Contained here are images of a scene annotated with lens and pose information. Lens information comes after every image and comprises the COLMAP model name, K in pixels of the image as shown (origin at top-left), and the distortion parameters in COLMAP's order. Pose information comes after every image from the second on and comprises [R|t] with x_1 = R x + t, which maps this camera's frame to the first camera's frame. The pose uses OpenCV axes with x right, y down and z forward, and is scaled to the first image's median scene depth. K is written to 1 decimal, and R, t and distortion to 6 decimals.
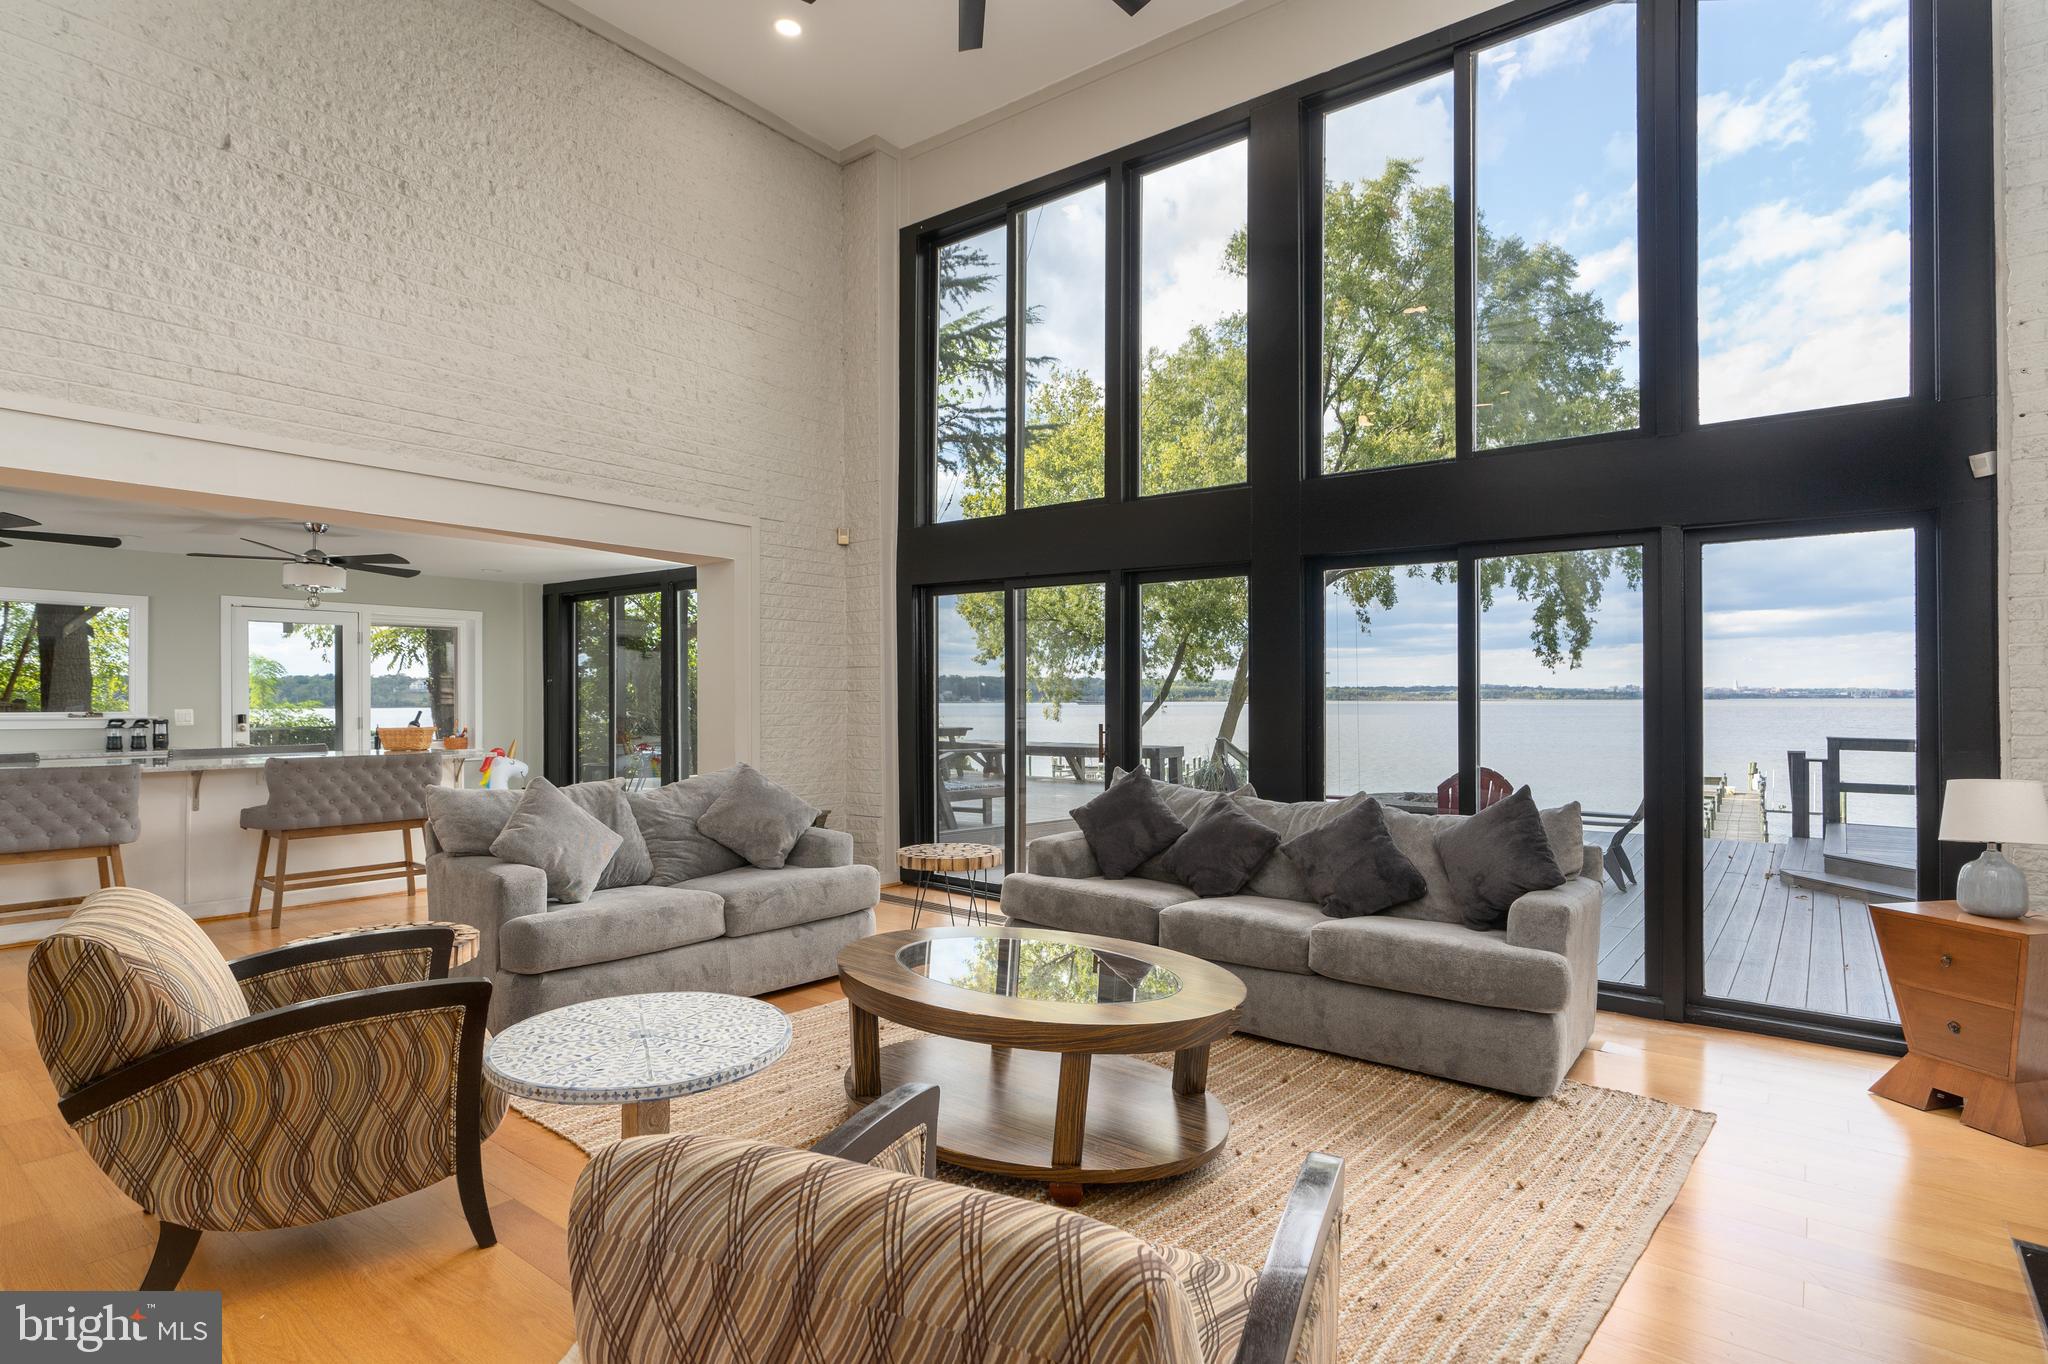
lens RADIAL K [[1039.3, 0, 1024.1], [0, 1039.3, 701.2], [0, 0, 1]] dist [-0.004487, -0.000241]
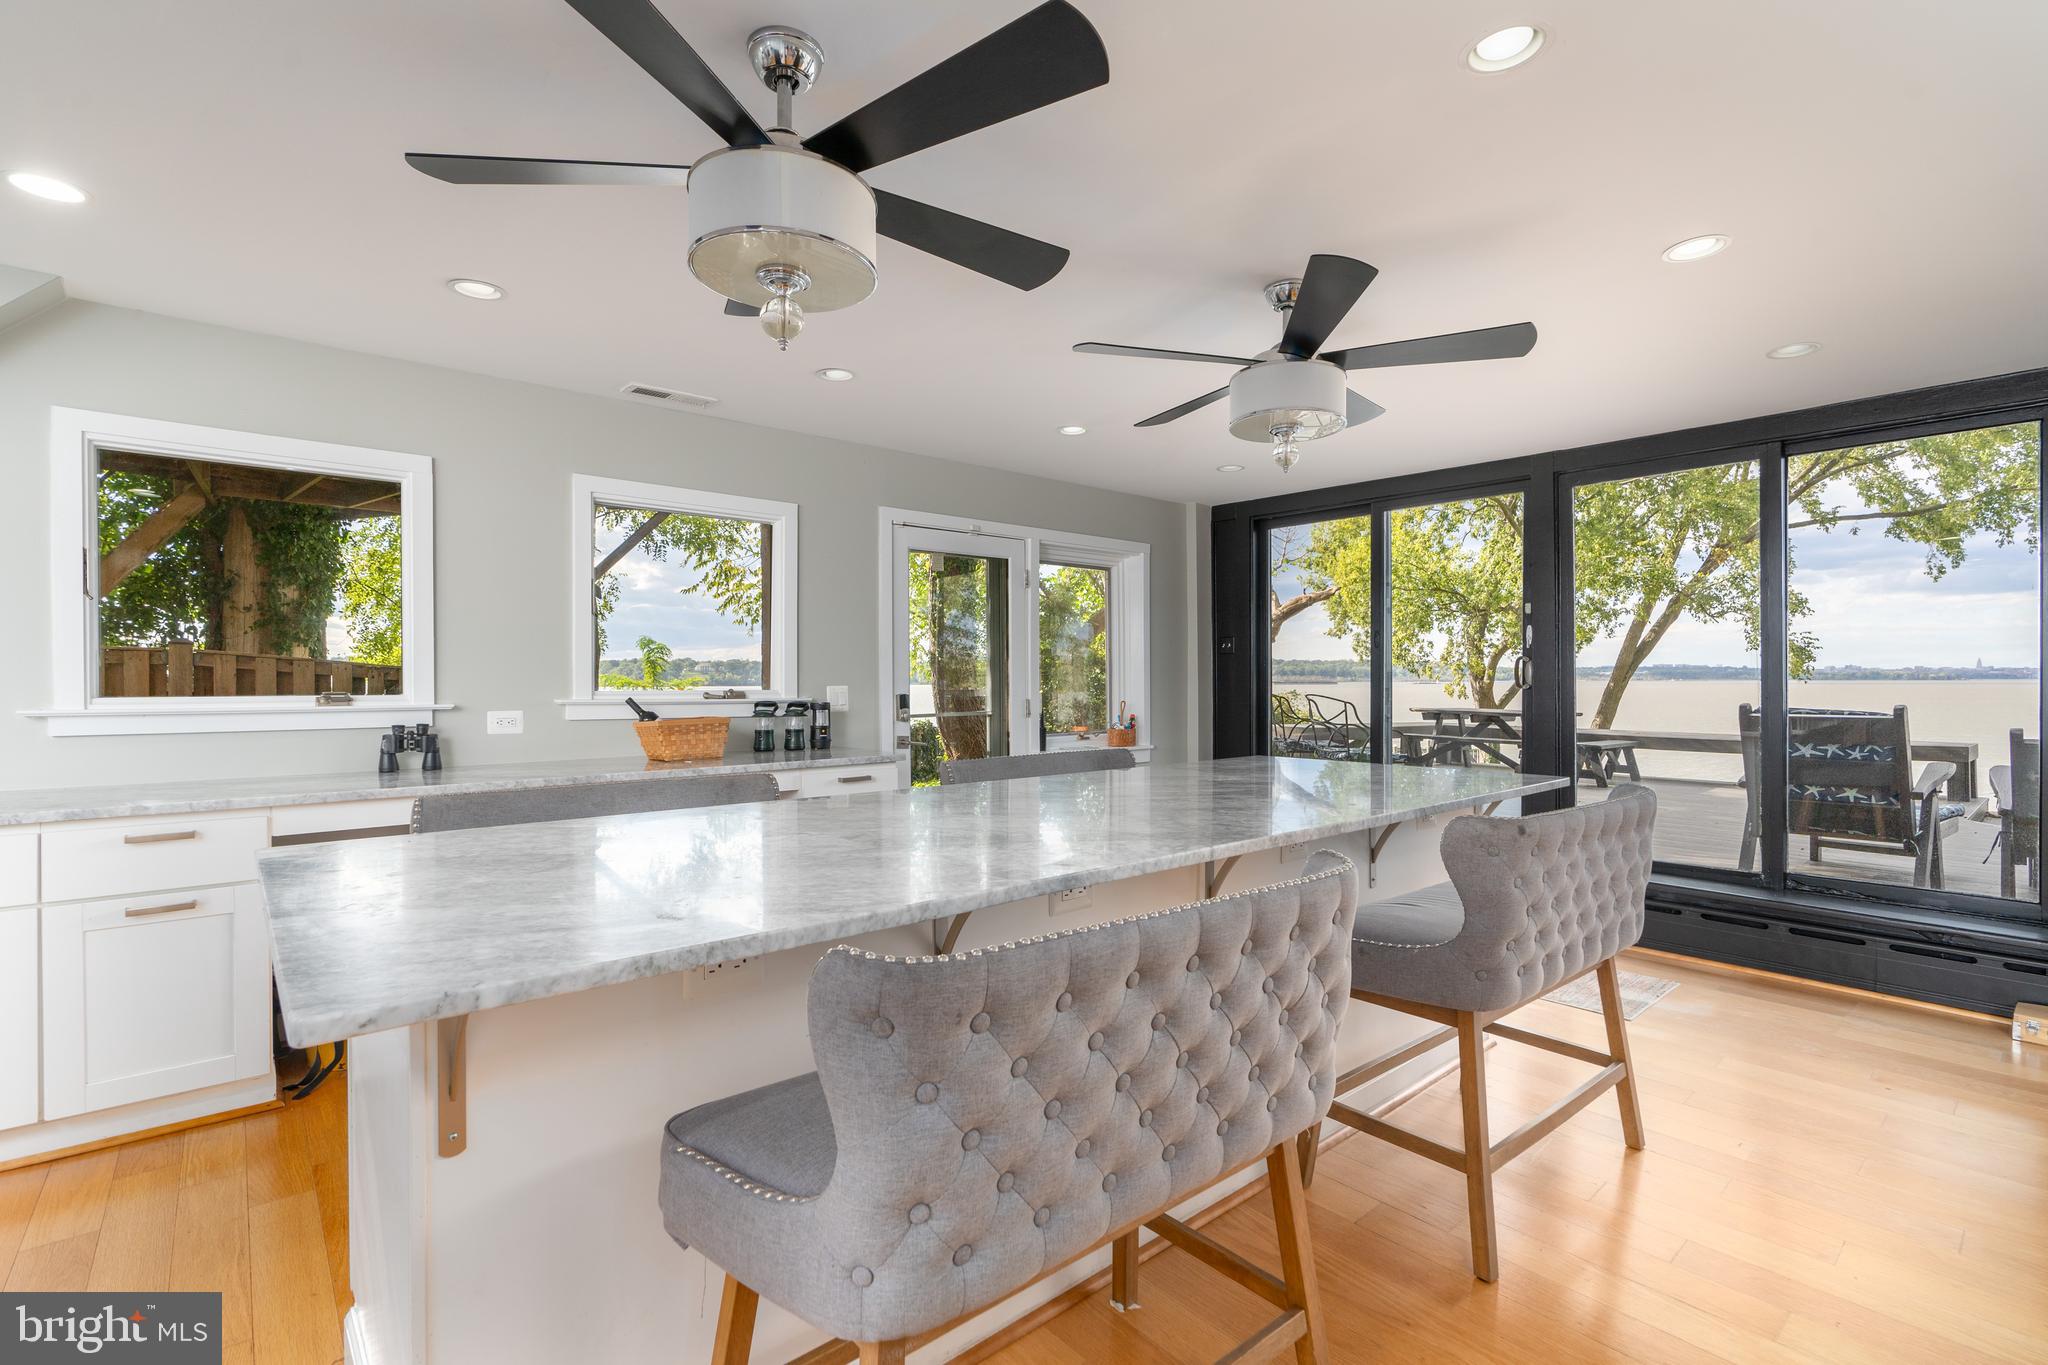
lens RADIAL K [[926.5, 0, 1024.0], [0, 926.5, 682.5], [0, 0, 1]] dist [-0.001844, 0.000026]
pose [[0.979001, -0.003626, -0.203825, -0.613275], [0.003290, 0.999993, -0.001986, 0.007163], [0.203831, 0.001274, 0.979005, 0.493331]]
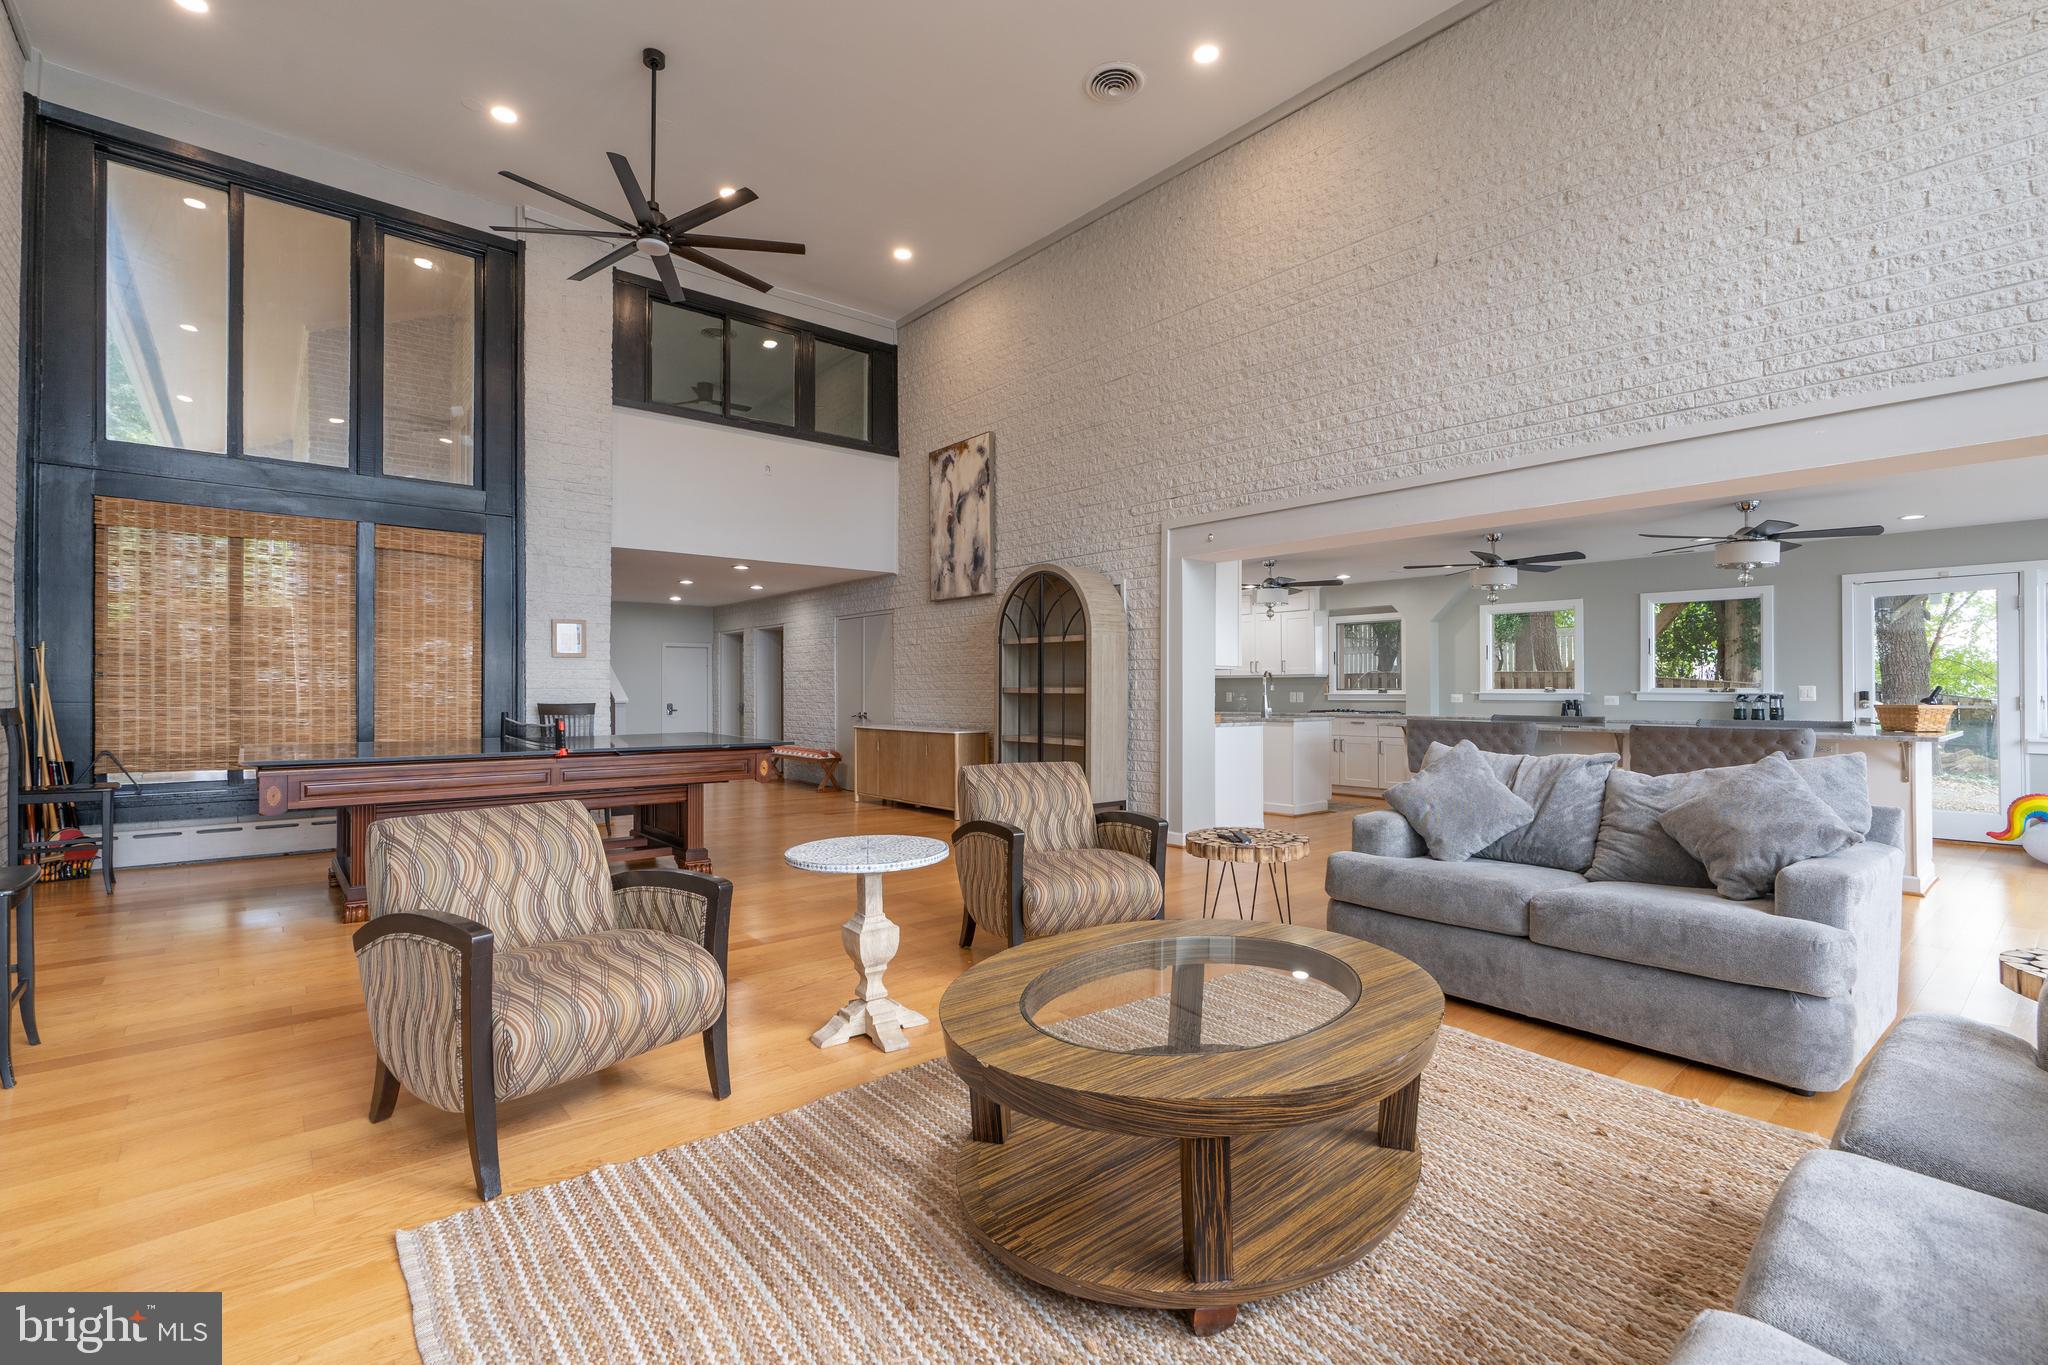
lens RADIAL K [[926.5, 0, 1024.0], [0, 926.5, 682.5], [0, 0, 1]] dist [-0.001844, 0.000026]
pose [[-0.213472, -0.006757, -0.976926, 0.310133], [-0.001355, 0.999977, -0.006620, 0.012259], [0.976948, -0.000090, -0.213476, 0.434137]]
